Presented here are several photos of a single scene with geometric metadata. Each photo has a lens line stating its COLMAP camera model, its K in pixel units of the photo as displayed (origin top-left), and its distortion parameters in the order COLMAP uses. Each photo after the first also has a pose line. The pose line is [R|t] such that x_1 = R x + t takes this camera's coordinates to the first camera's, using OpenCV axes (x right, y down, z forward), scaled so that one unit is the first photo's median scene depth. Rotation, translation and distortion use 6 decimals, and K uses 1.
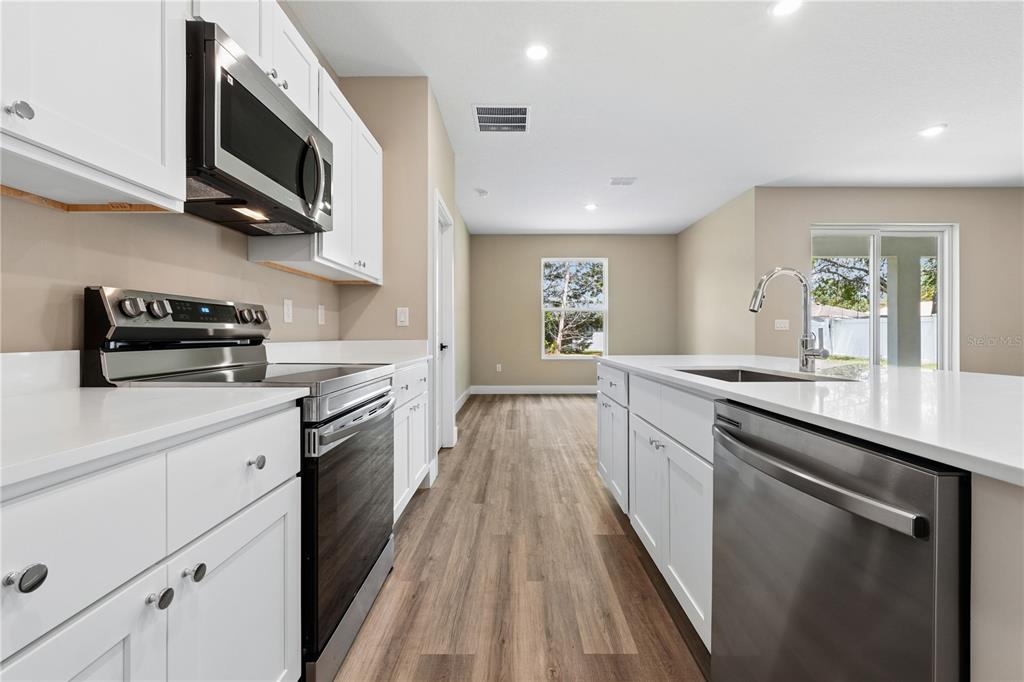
lens RADIAL K [[429.0, 0, 512.0], [0, 429.0, 341.0], [0, 0, 1]] dist [0.001190, 0.000129]
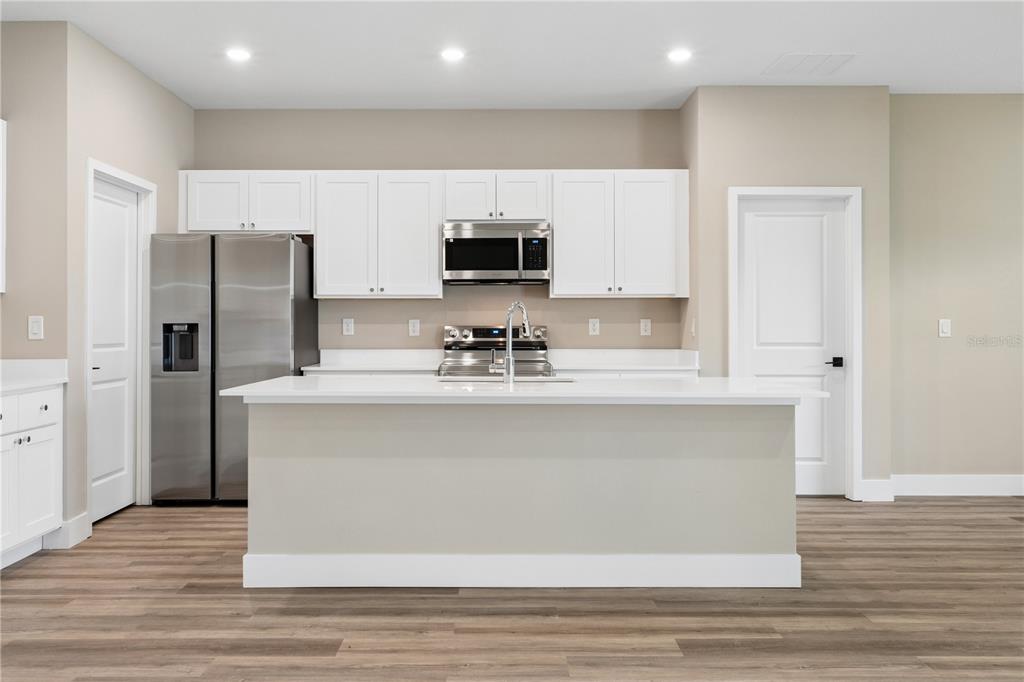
lens RADIAL K [[859.5, 0, 511.8], [0, 859.5, 322.6], [0, 0, 1]] dist [-0.003148, 0.001832]
pose [[0.016174, 0.005157, -0.999856, 1.790308], [-0.013727, 0.999894, 0.004935, -0.072932], [0.999775, 0.013645, 0.016243, 0.534036]]
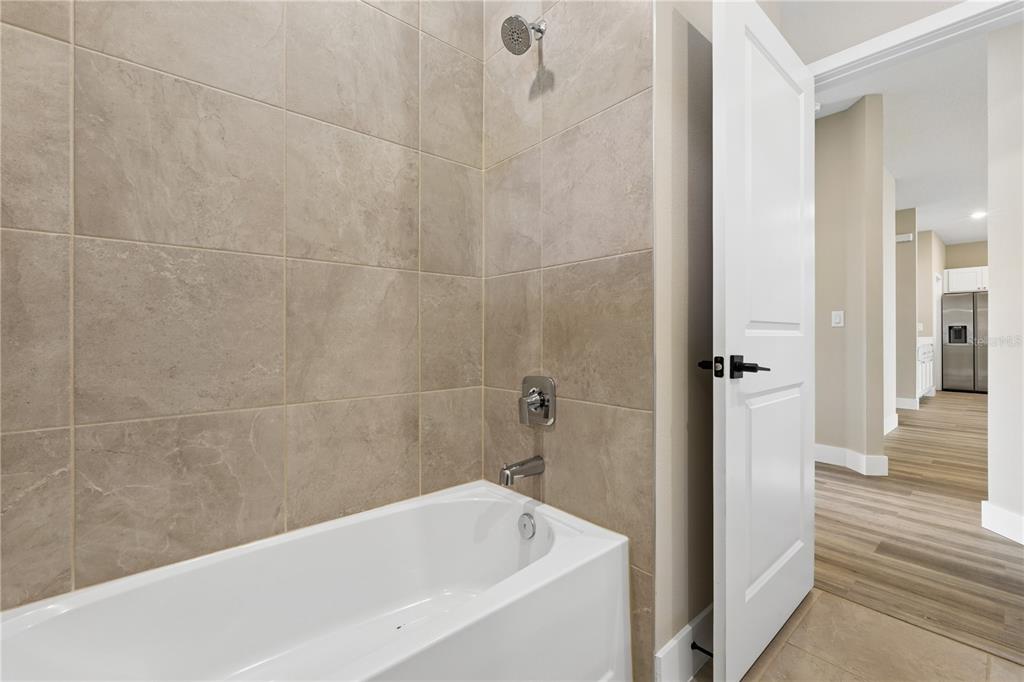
lens RADIAL K [[438.8, 0, 512.0], [0, 438.8, 341.0], [0, 0, 1]] dist [-0.000799, -0.000200]
pose [[-0.749804, 0.025895, -0.661154, 3.760786], [0.010476, 0.999573, 0.027270, -0.060693], [0.661578, 0.013521, -0.749755, 0.034554]]
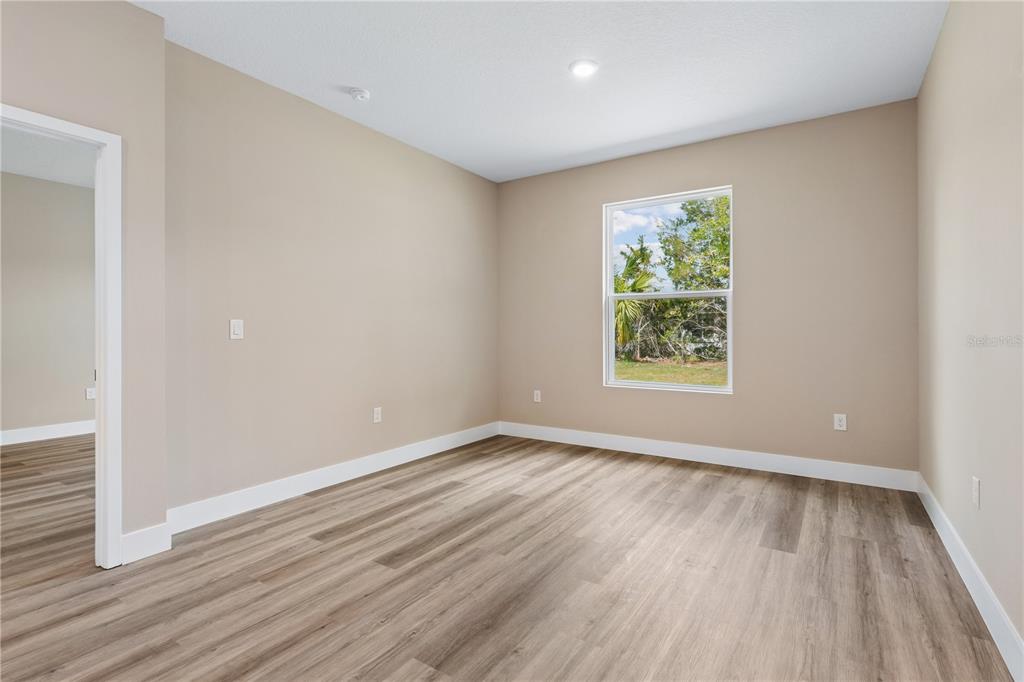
lens RADIAL K [[493.0, 0, 512.0], [0, 493.0, 341.0], [0, 0, 1]] dist [-0.001386, -0.000194]
pose [[0.838595, 0.015938, -0.544522, 0.826125], [-0.014034, 0.999872, 0.007652, -0.052122], [0.544574, 0.001225, 0.838712, 1.037050]]
